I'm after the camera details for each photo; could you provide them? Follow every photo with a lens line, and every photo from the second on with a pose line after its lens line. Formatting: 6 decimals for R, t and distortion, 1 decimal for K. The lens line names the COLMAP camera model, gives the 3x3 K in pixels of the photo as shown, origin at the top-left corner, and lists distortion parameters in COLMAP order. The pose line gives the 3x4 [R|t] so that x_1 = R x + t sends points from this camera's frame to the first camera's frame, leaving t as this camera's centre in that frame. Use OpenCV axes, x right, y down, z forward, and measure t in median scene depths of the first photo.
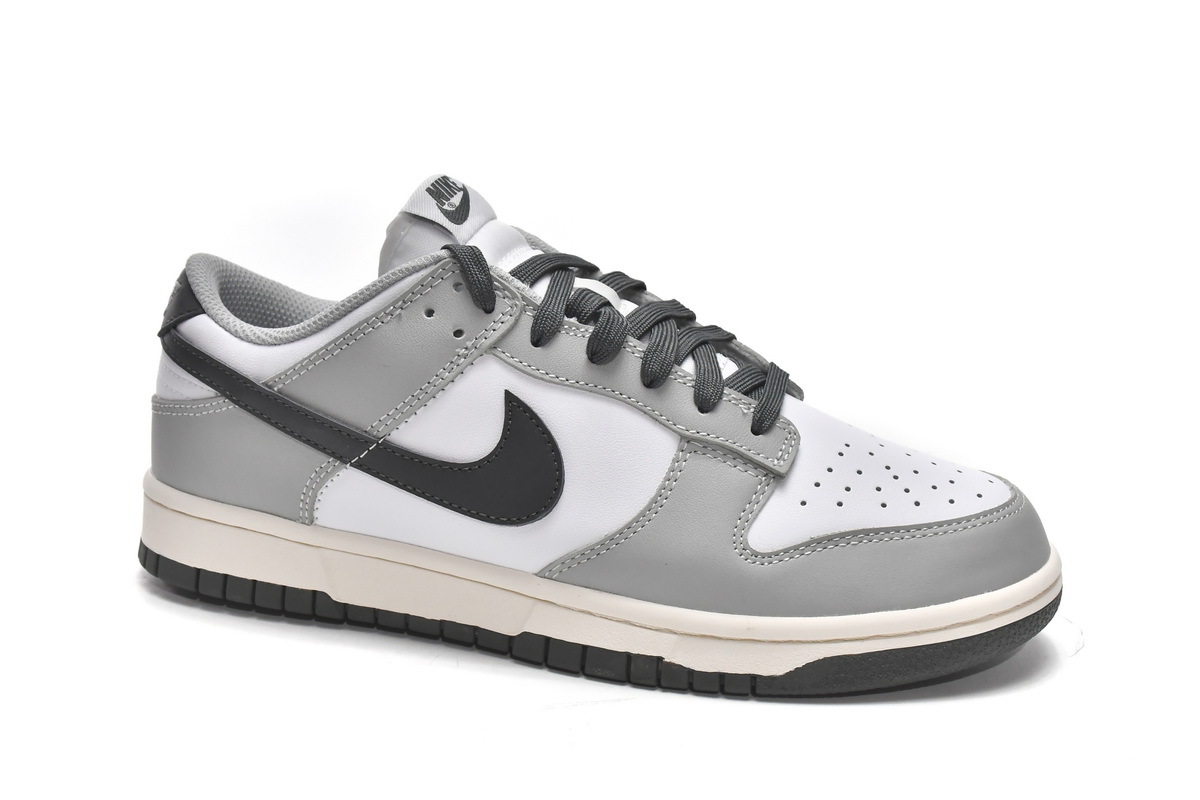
lens RADIAL K [[1663.0, 0, 592.7], [0, 1663.0, 396.5], [0, 0, 1]] dist [-0.044845, 0.000000]
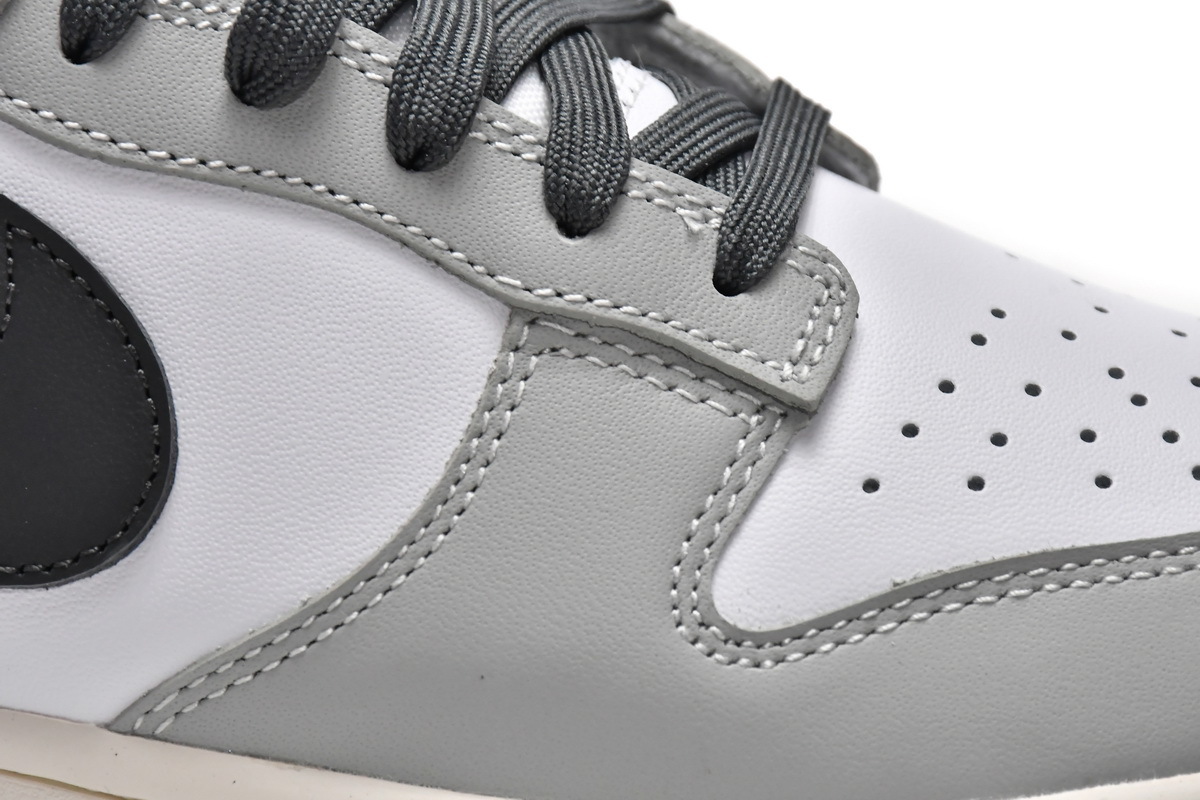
lens RADIAL K [[6182.7, 0, 607.7], [0, 6182.7, 401.6], [0, 0, 1]] dist [0.283080, 0.000000]
pose [[0.998244, -0.042117, 0.041654, 0.018841], [0.040584, 0.998491, 0.036995, -0.003159], [-0.043149, -0.035239, 0.998447, -0.282738]]
